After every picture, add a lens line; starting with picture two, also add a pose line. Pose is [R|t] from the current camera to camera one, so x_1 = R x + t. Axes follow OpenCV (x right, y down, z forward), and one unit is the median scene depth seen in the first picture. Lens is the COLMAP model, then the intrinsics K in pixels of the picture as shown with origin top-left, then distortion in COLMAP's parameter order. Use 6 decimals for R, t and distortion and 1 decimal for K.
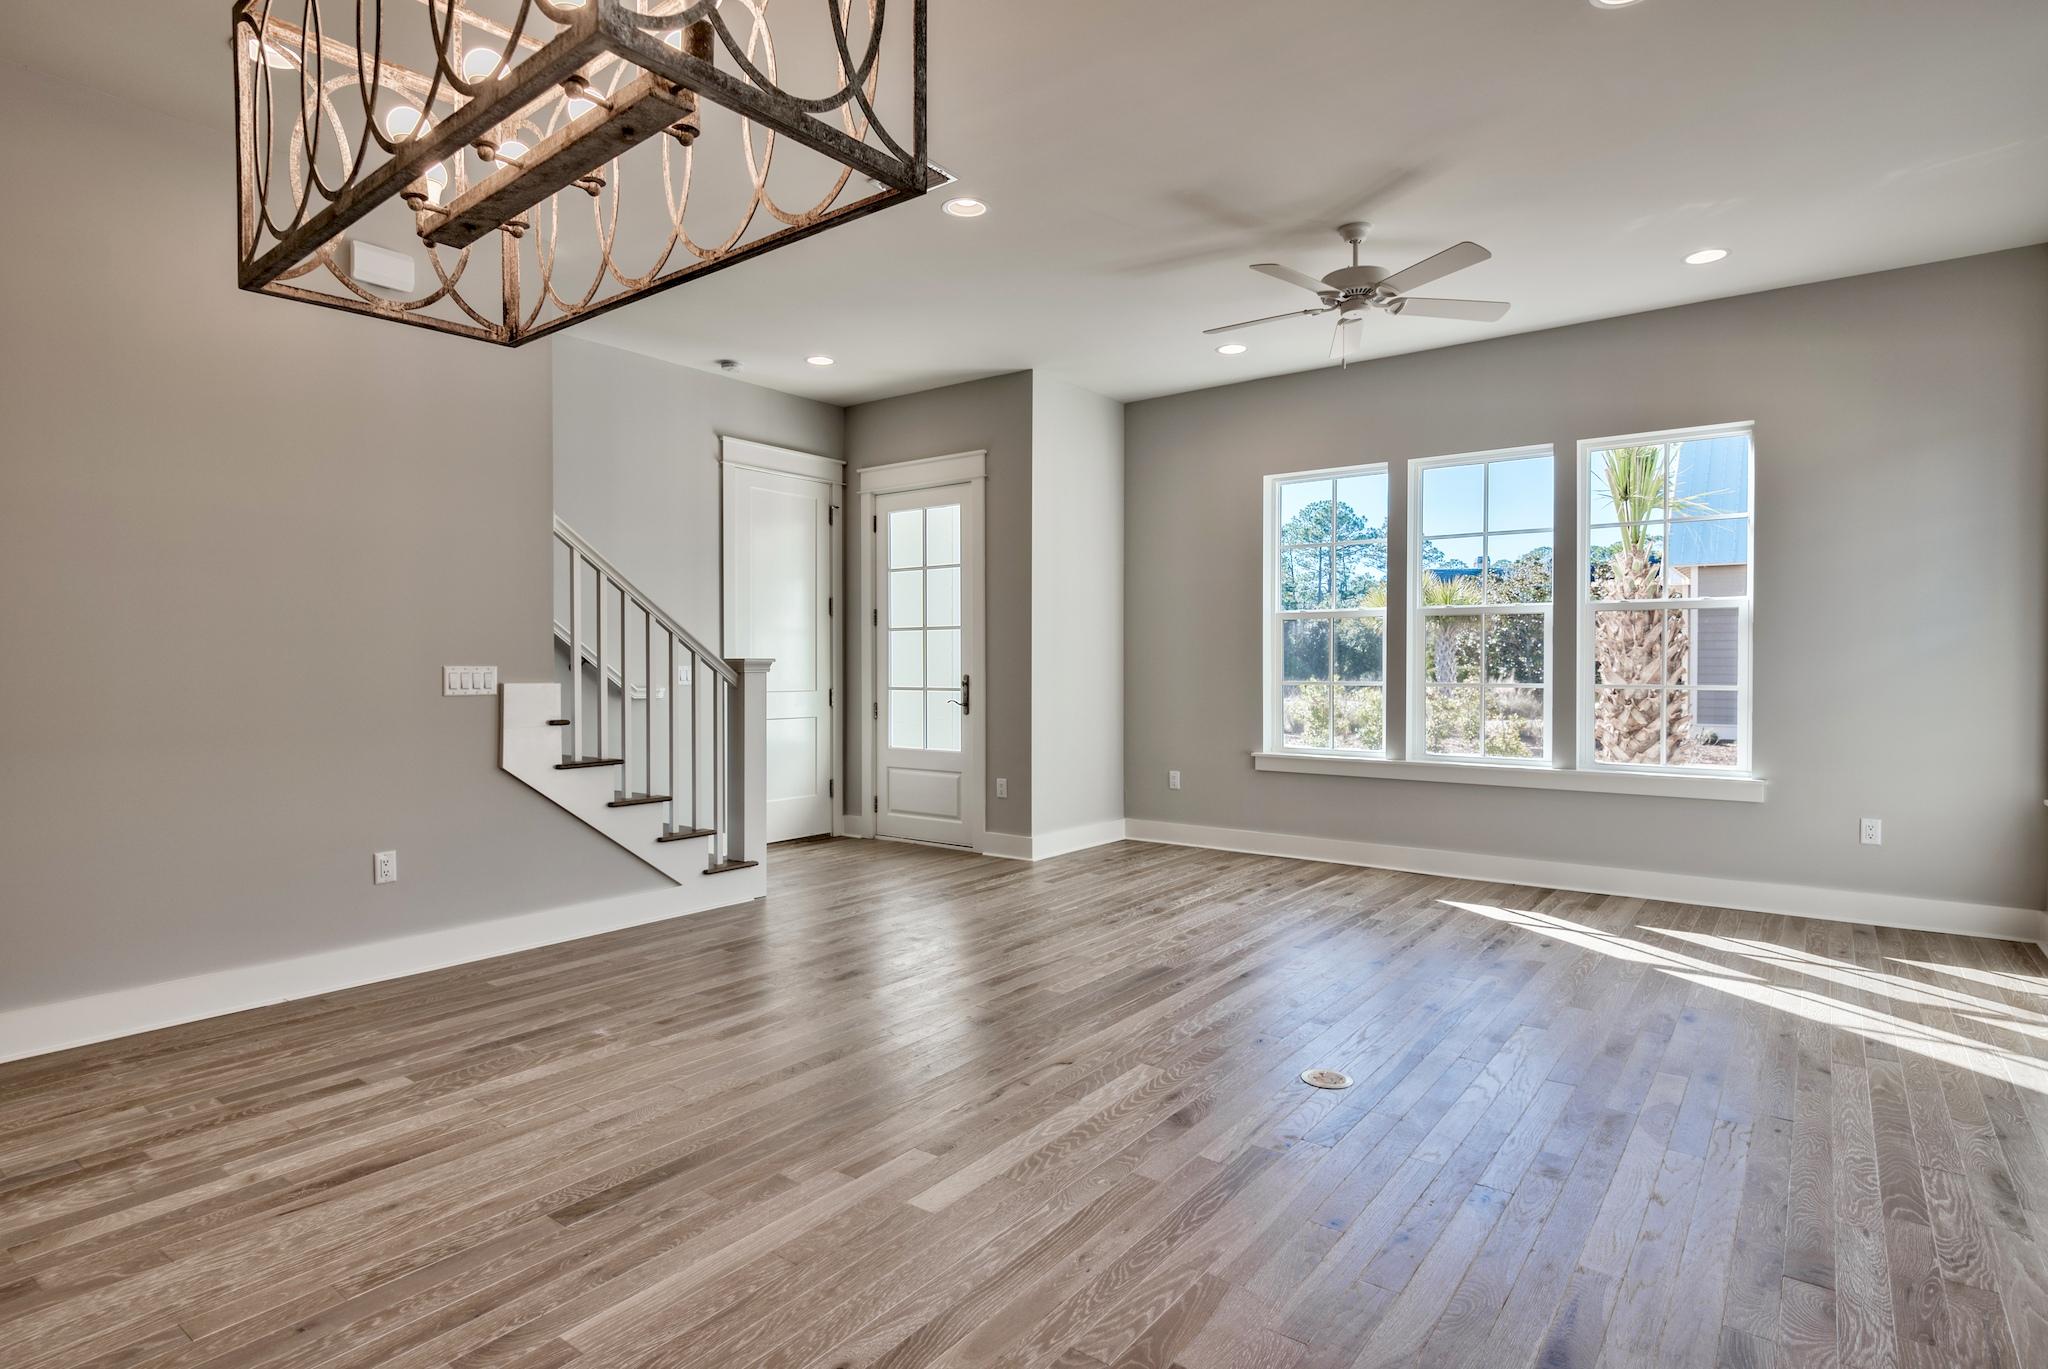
lens RADIAL K [[1053.2, 0, 1024.0], [0, 1053.2, 684.5], [0, 0, 1]] dist [0.000304, 0.000059]
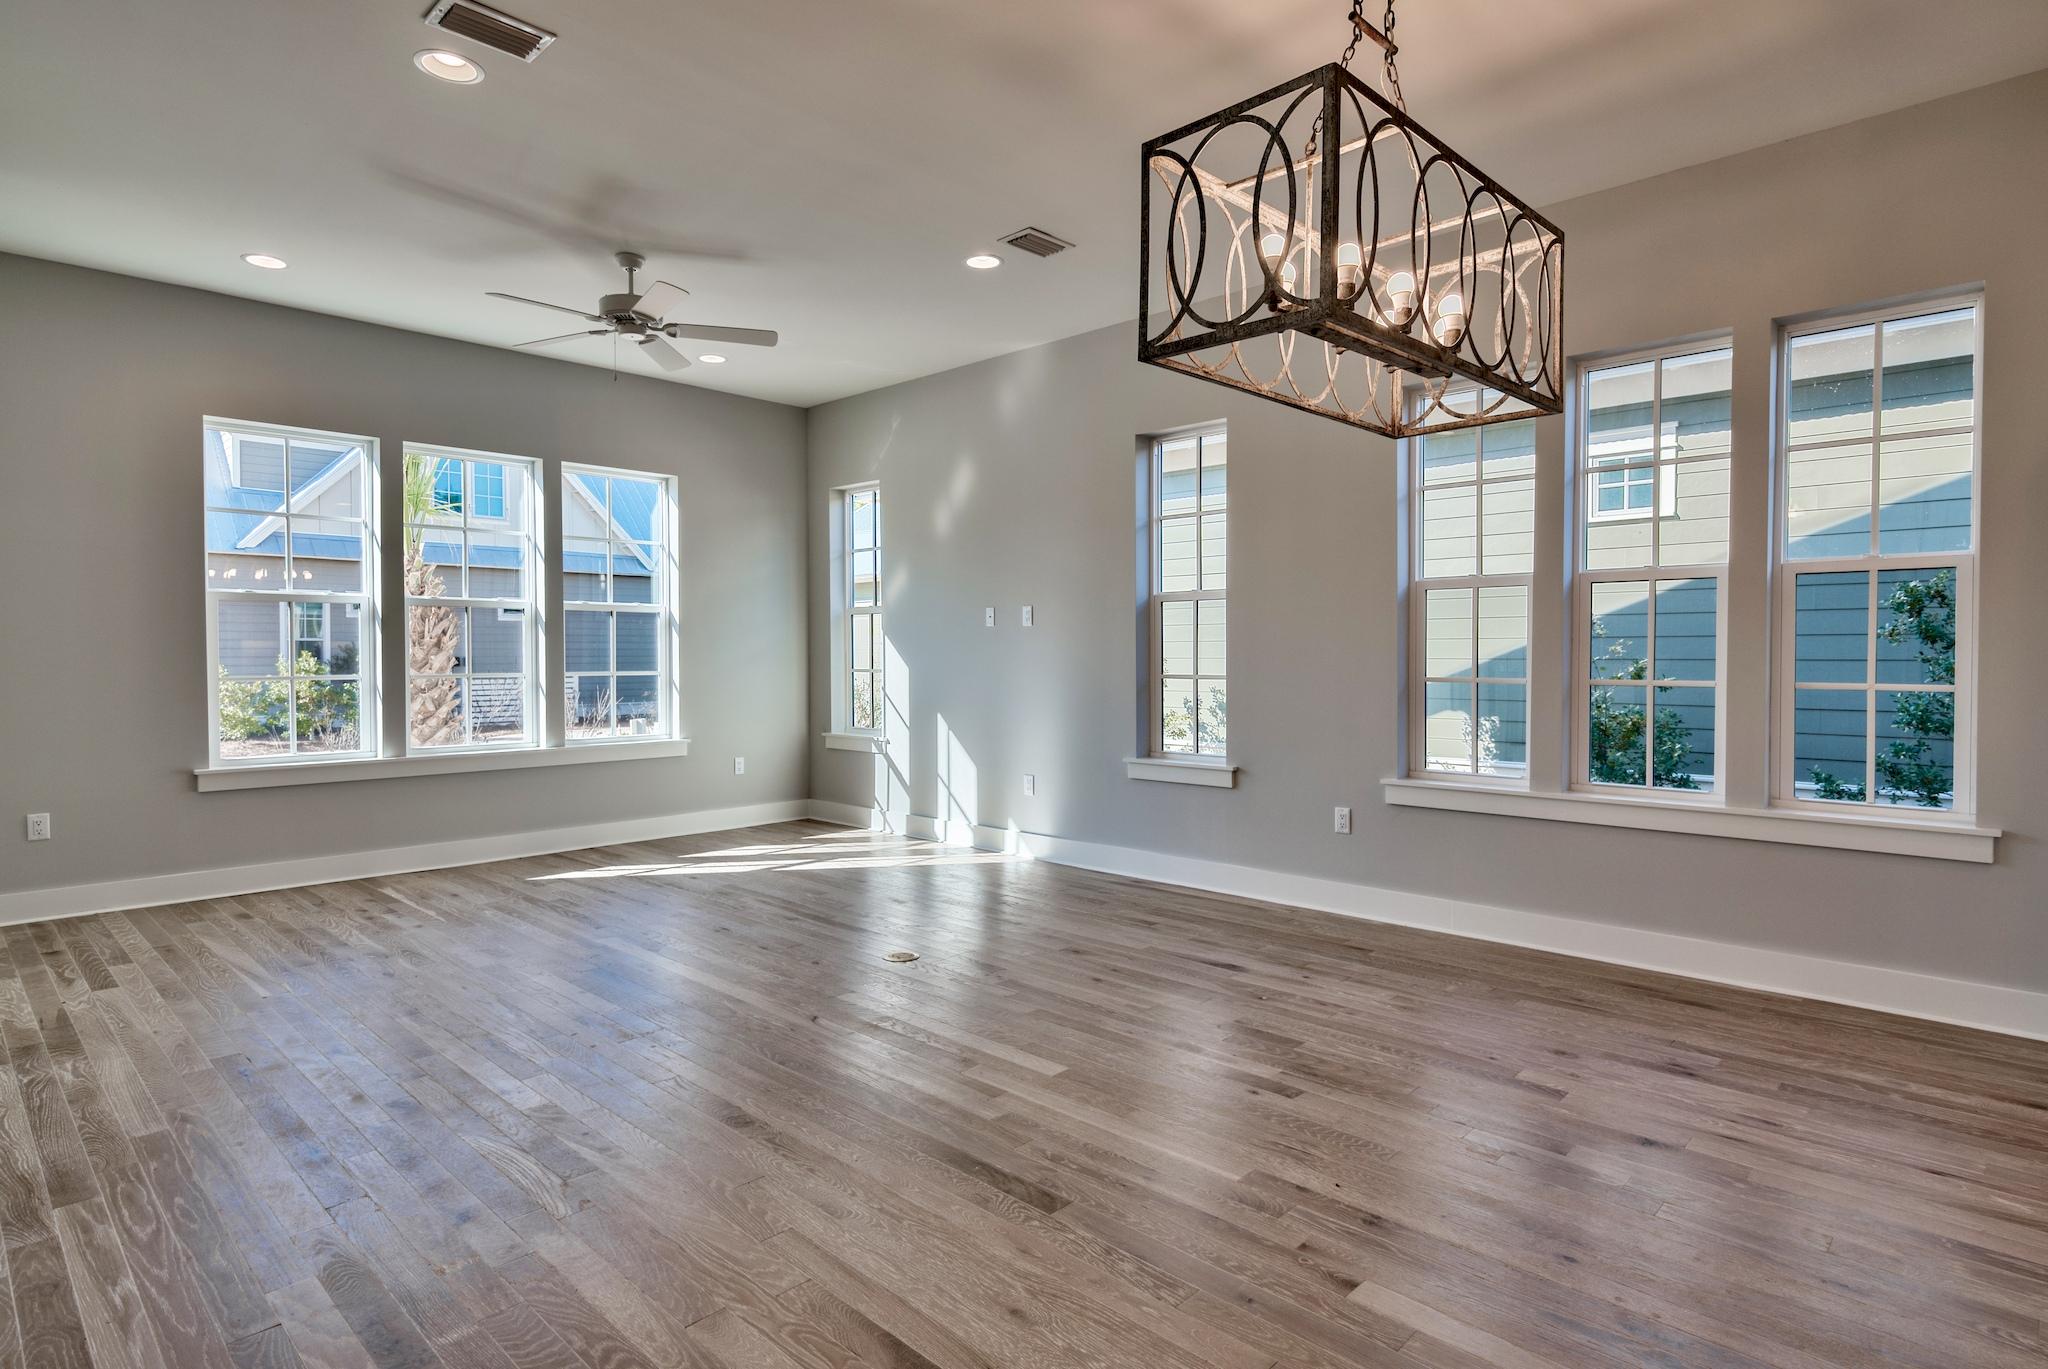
lens RADIAL K [[1053.2, 0, 1024.0], [0, 1053.2, 684.5], [0, 0, 1]] dist [0.000304, 0.000059]
pose [[0.137829, -0.029287, 0.990023, -0.708004], [0.020581, 0.999432, 0.026700, -0.009814], [-0.990242, 0.016696, 0.138354, 0.438592]]
